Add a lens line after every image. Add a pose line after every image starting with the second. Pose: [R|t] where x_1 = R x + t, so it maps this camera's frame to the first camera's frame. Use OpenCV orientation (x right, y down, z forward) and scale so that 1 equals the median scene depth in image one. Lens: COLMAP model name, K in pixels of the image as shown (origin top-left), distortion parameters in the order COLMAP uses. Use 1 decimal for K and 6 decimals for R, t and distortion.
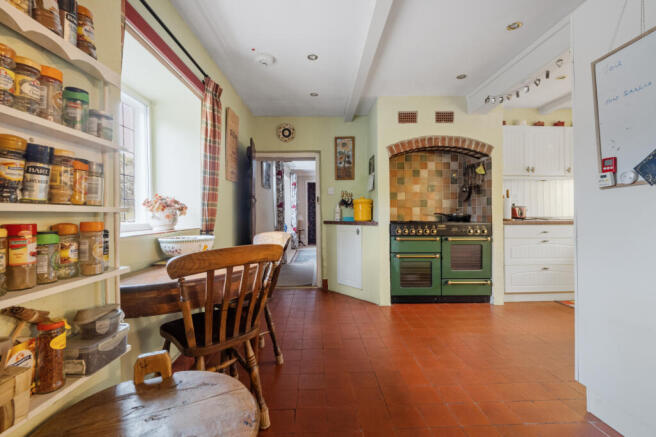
lens RADIAL K [[272.3, 0, 325.6], [0, 272.3, 215.8], [0, 0, 1]] dist [-0.016784, -0.001262]
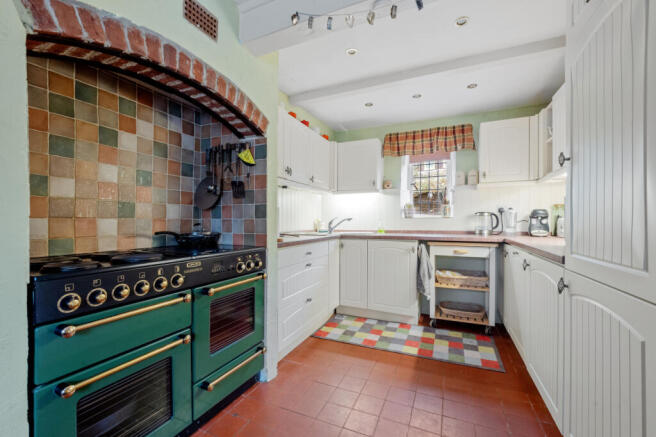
lens RADIAL K [[272.3, 0, 322.6], [0, 272.3, 223.8], [0, 0, 1]] dist [-0.016784, -0.001262]
pose [[0.440651, -0.004428, 0.897668, 0.120724], [0.003550, 0.999989, 0.003190, -0.026224], [-0.897672, 0.001782, 0.440662, 0.586712]]
